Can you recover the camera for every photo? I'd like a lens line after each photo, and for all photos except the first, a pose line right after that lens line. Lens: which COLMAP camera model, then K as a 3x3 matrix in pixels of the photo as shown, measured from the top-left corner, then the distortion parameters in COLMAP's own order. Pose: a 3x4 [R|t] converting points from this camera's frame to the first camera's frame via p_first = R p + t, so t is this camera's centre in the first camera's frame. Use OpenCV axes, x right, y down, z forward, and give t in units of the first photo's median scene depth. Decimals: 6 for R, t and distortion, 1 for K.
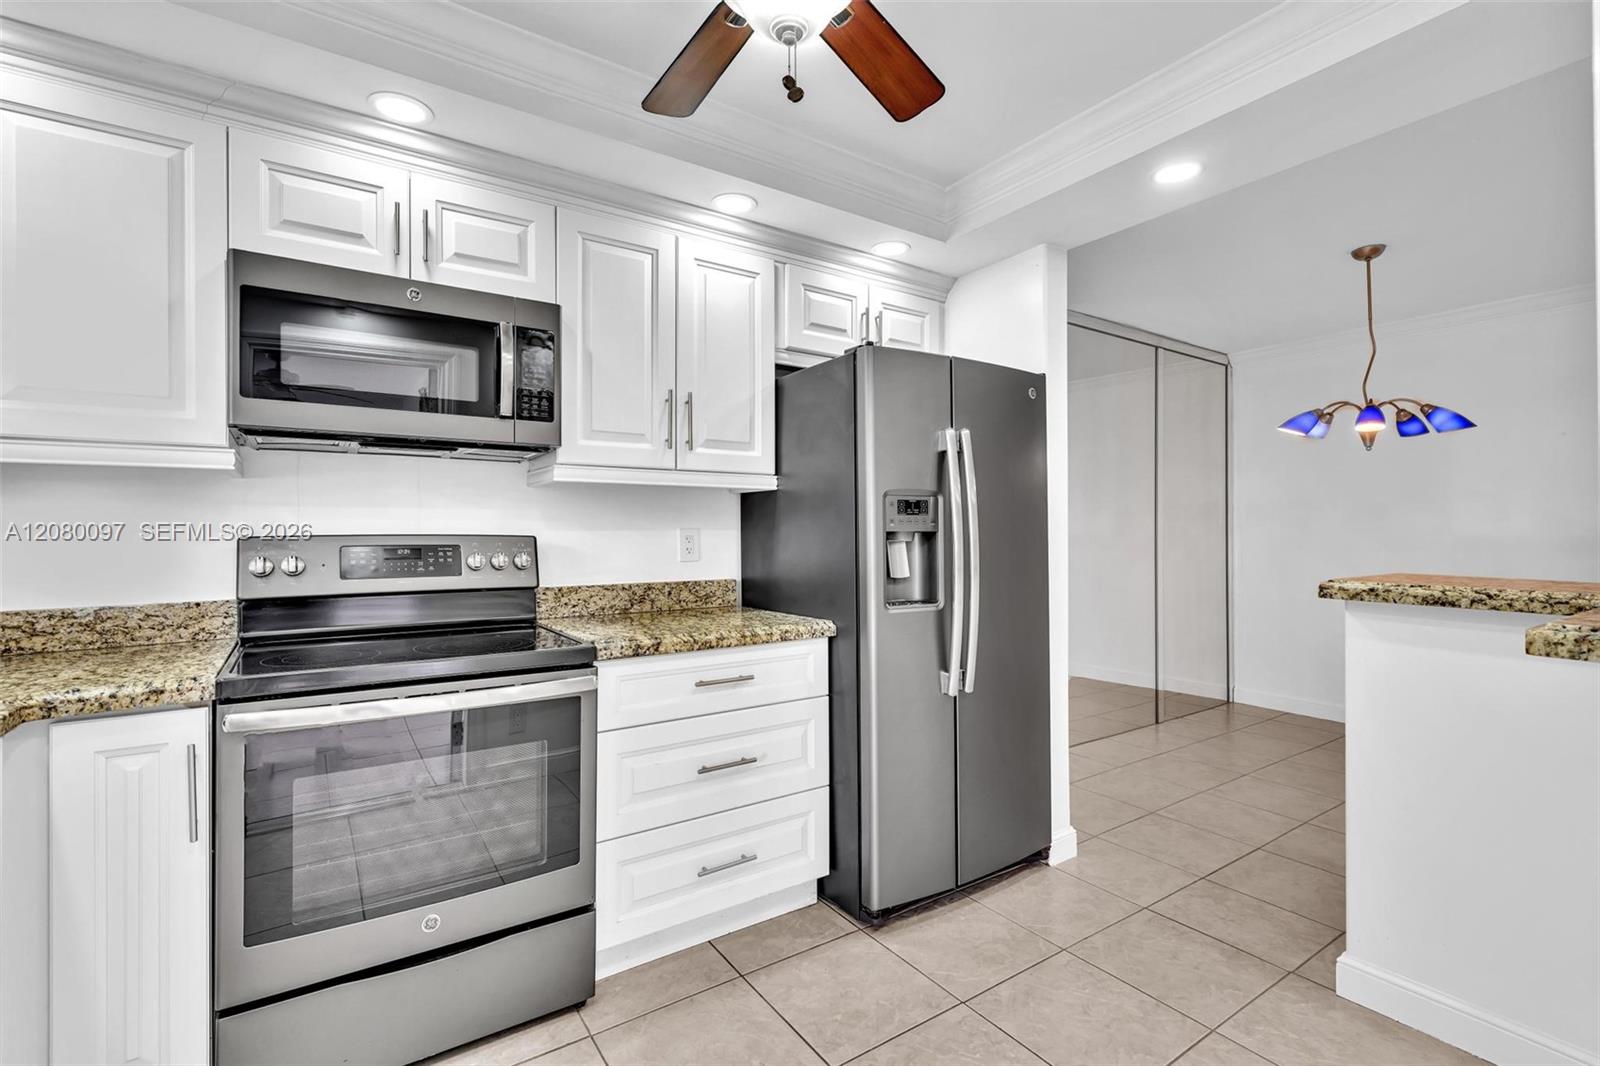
lens RADIAL K [[715.9, 0, 795.2], [0, 715.9, 529.6], [0, 0, 1]] dist [-0.003185, 0.000990]
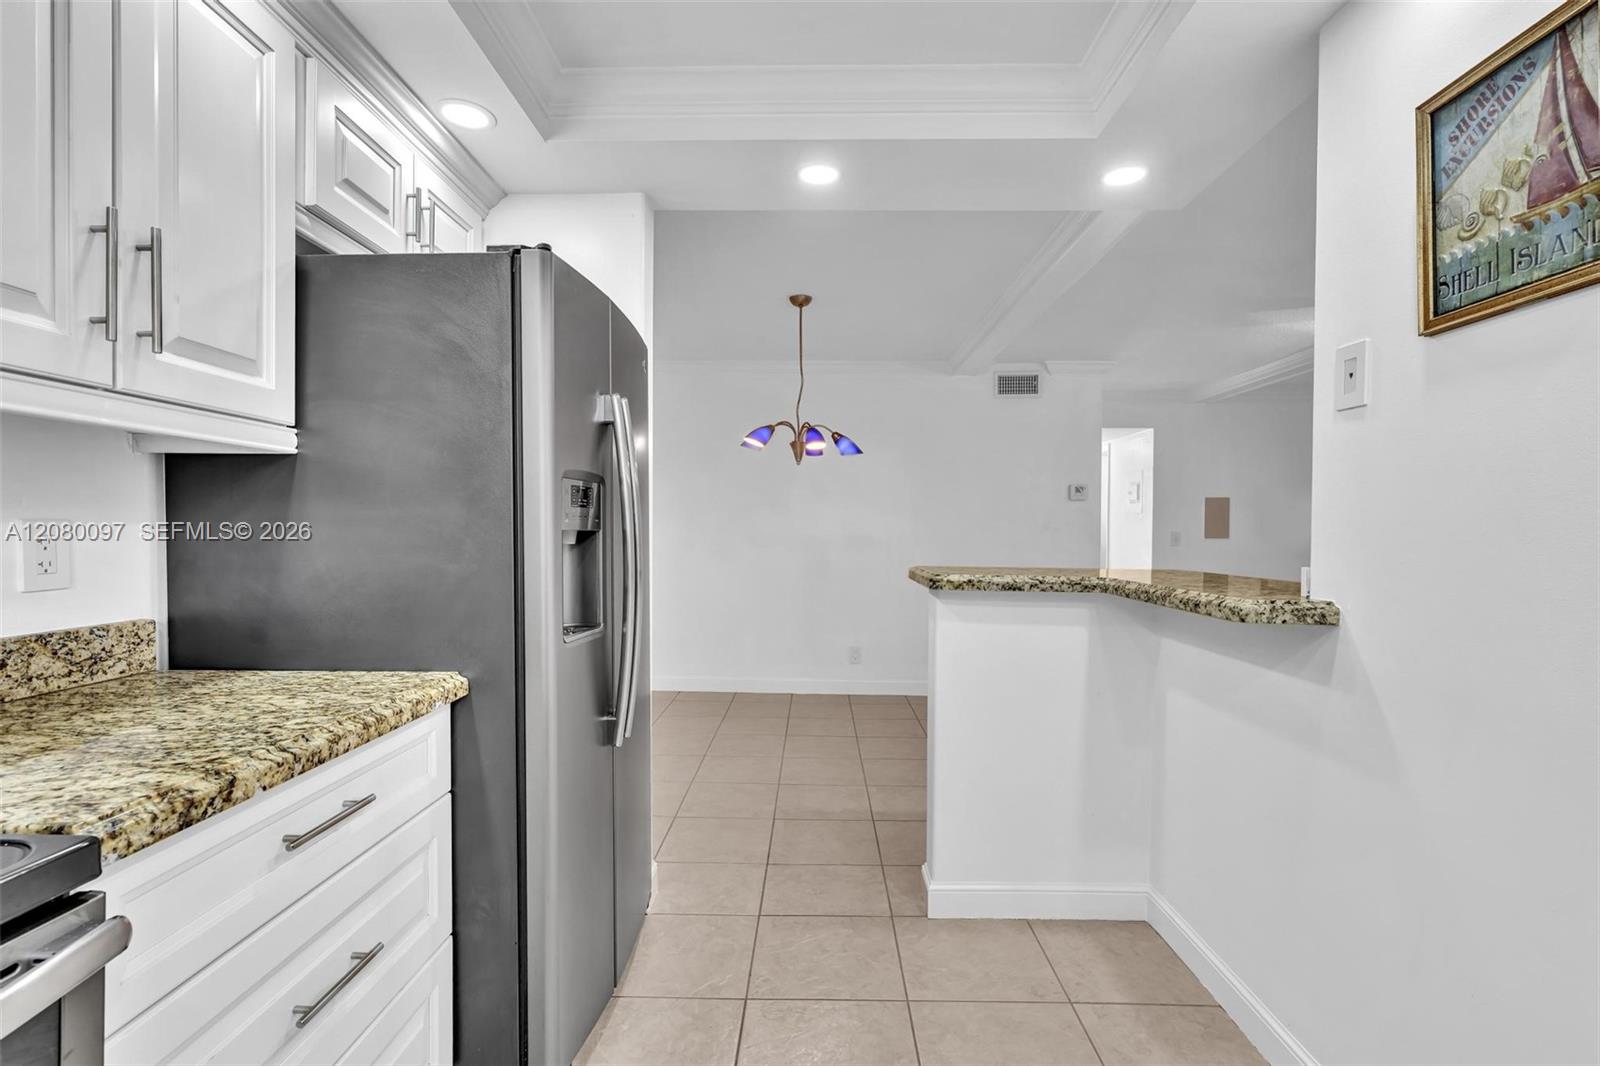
lens RADIAL K [[736.2, 0, 802.7], [0, 736.2, 538.4], [0, 0, 1]] dist [-0.001802, 0.000647]
pose [[0.573807, -0.003231, 0.818984, -0.304005], [-0.011961, 0.999853, 0.012325, -0.001078], [-0.818903, -0.016868, 0.573684, 0.384573]]
